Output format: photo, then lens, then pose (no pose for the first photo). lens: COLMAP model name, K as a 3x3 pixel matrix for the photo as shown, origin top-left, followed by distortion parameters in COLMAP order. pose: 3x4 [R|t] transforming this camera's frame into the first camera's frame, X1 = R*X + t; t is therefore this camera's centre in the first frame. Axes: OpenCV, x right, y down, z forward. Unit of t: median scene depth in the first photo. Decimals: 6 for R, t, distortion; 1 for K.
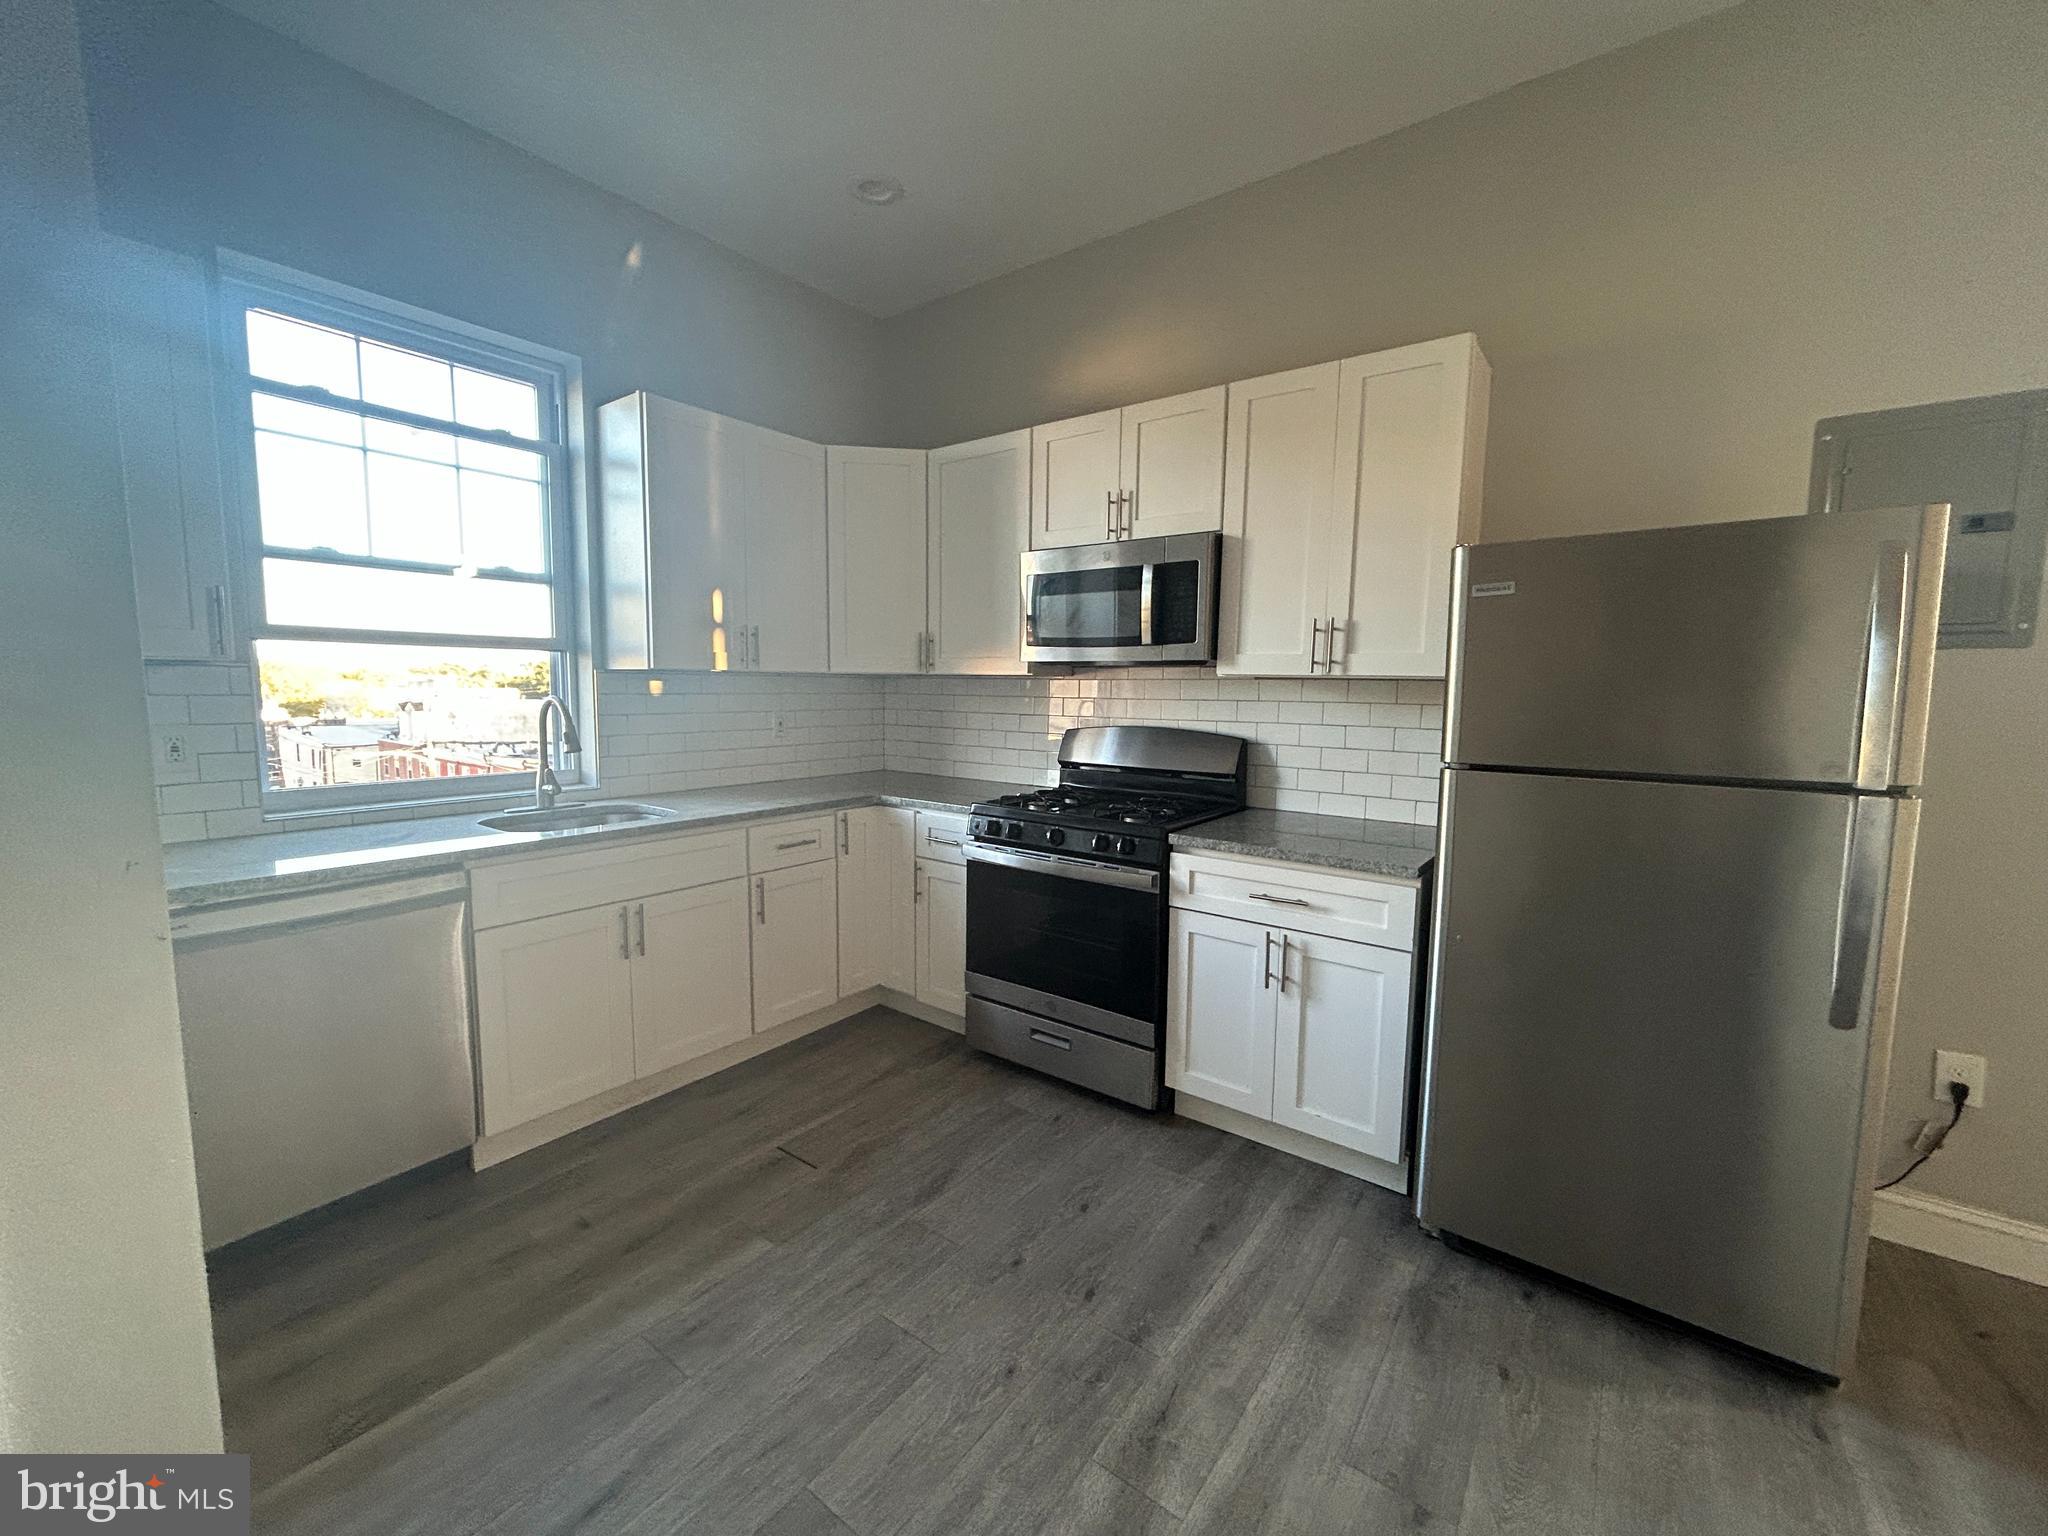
lens RADIAL K [[827.4, 0, 1019.4], [0, 827.4, 765.3], [0, 0, 1]] dist [-0.000179, 0.001224]
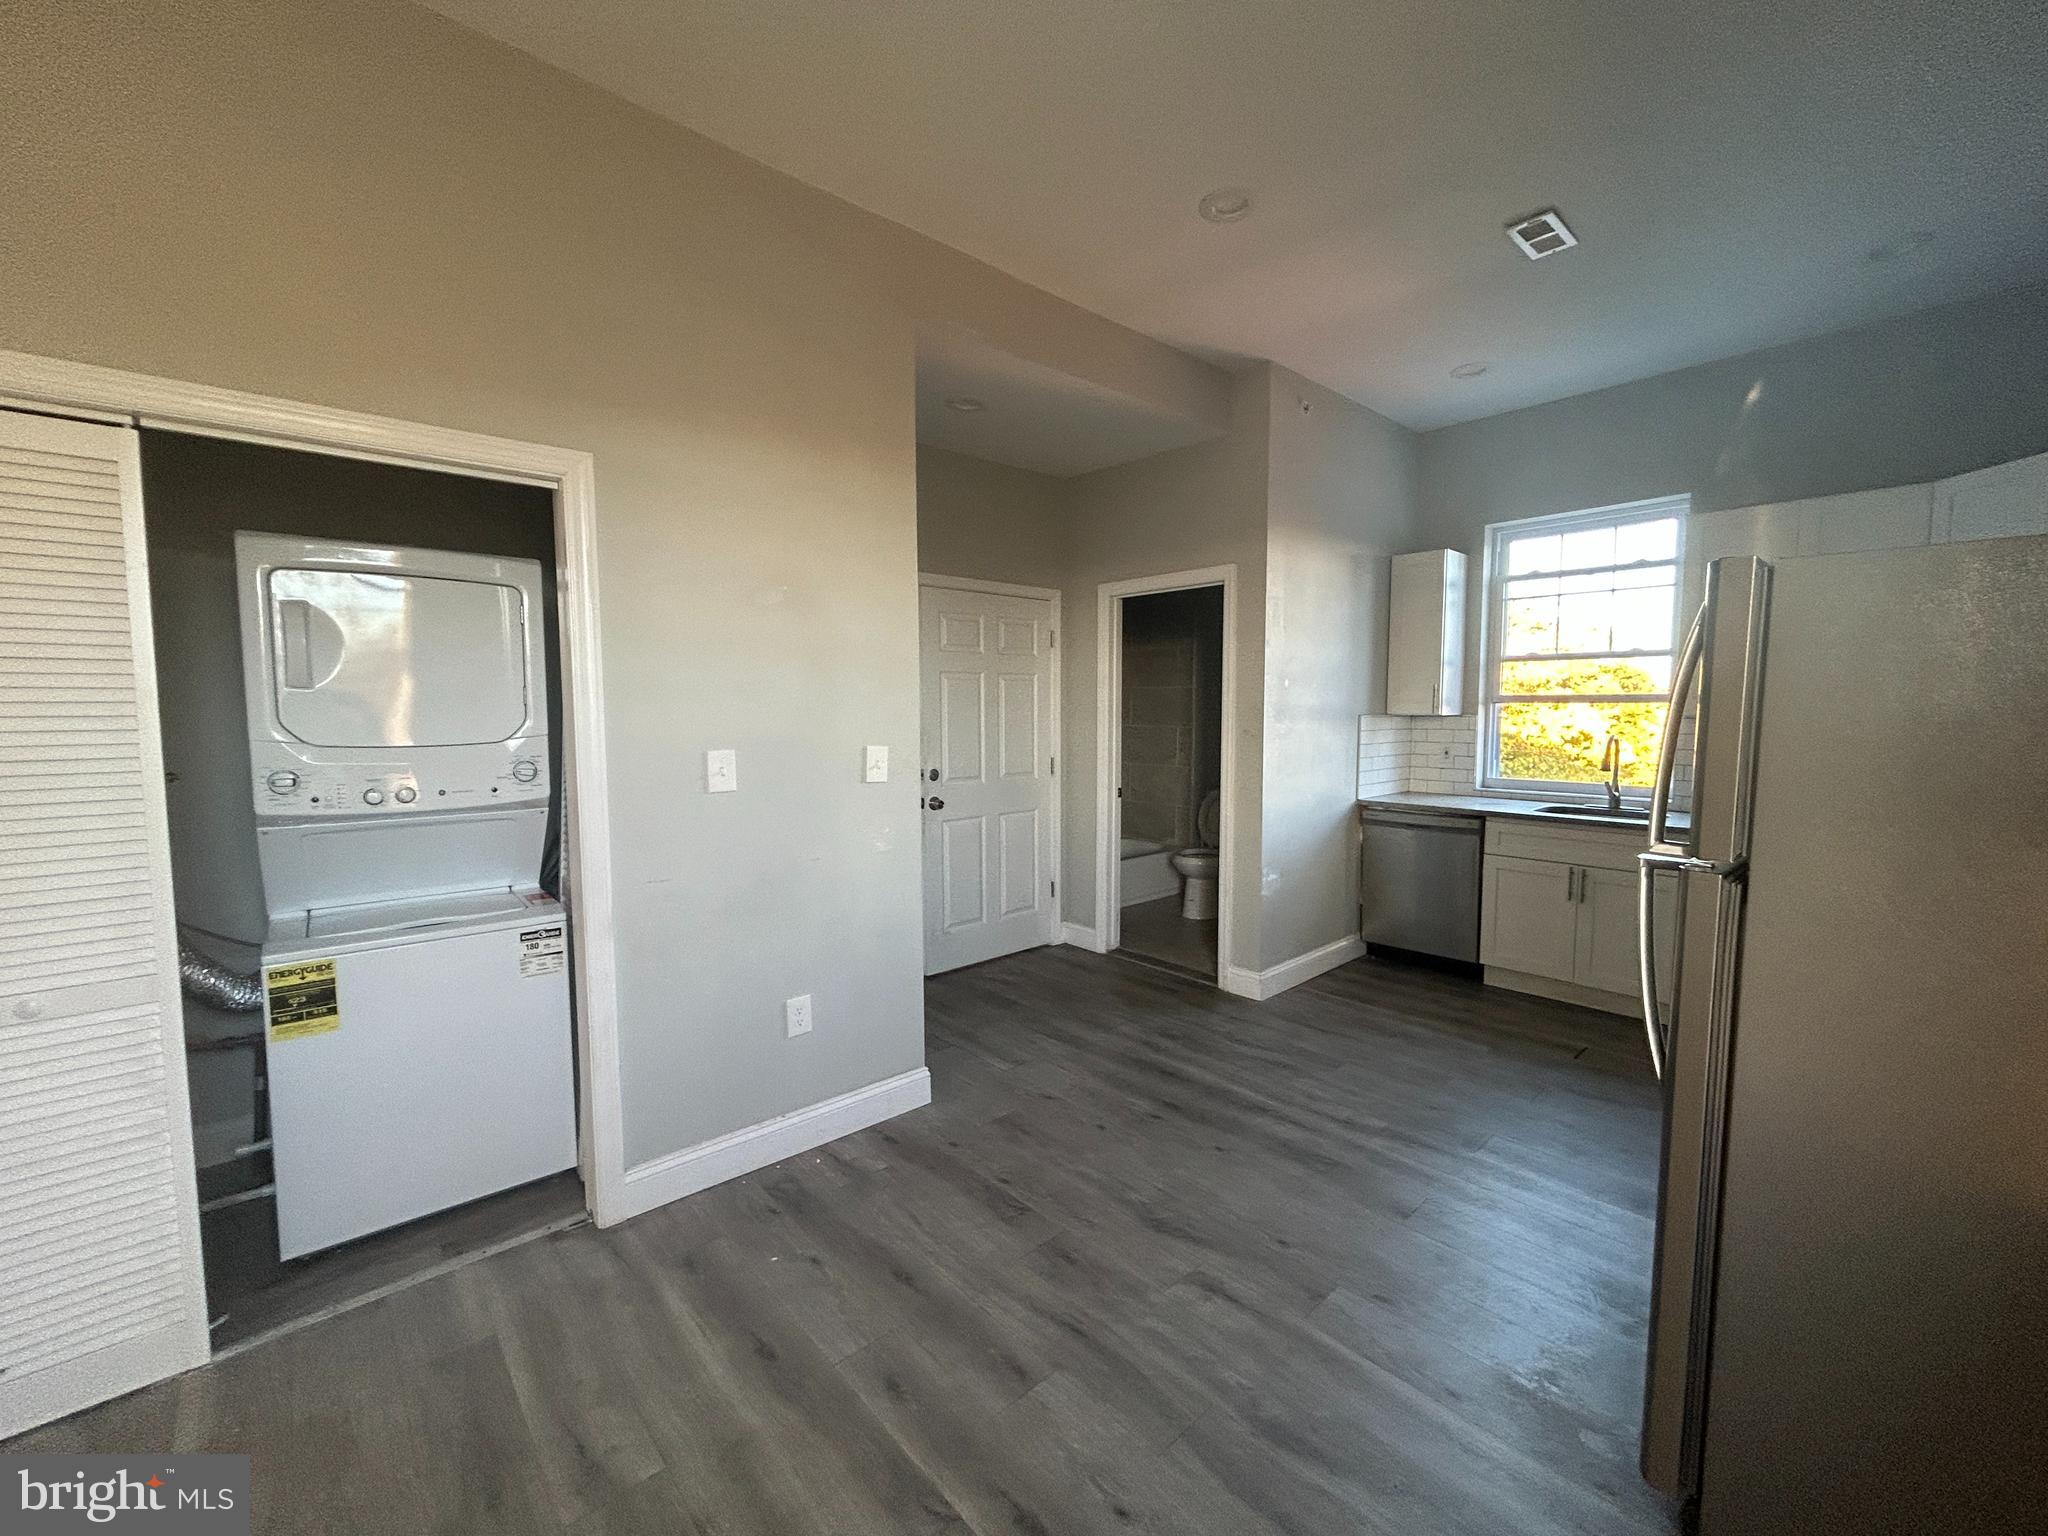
lens RADIAL K [[827.4, 0, 1019.4], [0, 827.4, 765.3], [0, 0, 1]] dist [-0.000179, 0.001224]
pose [[-0.199025, 0.060968, -0.978096, 1.344362], [-0.096280, 0.992018, 0.081427, -0.053057], [0.975254, 0.110377, -0.191566, 0.263116]]
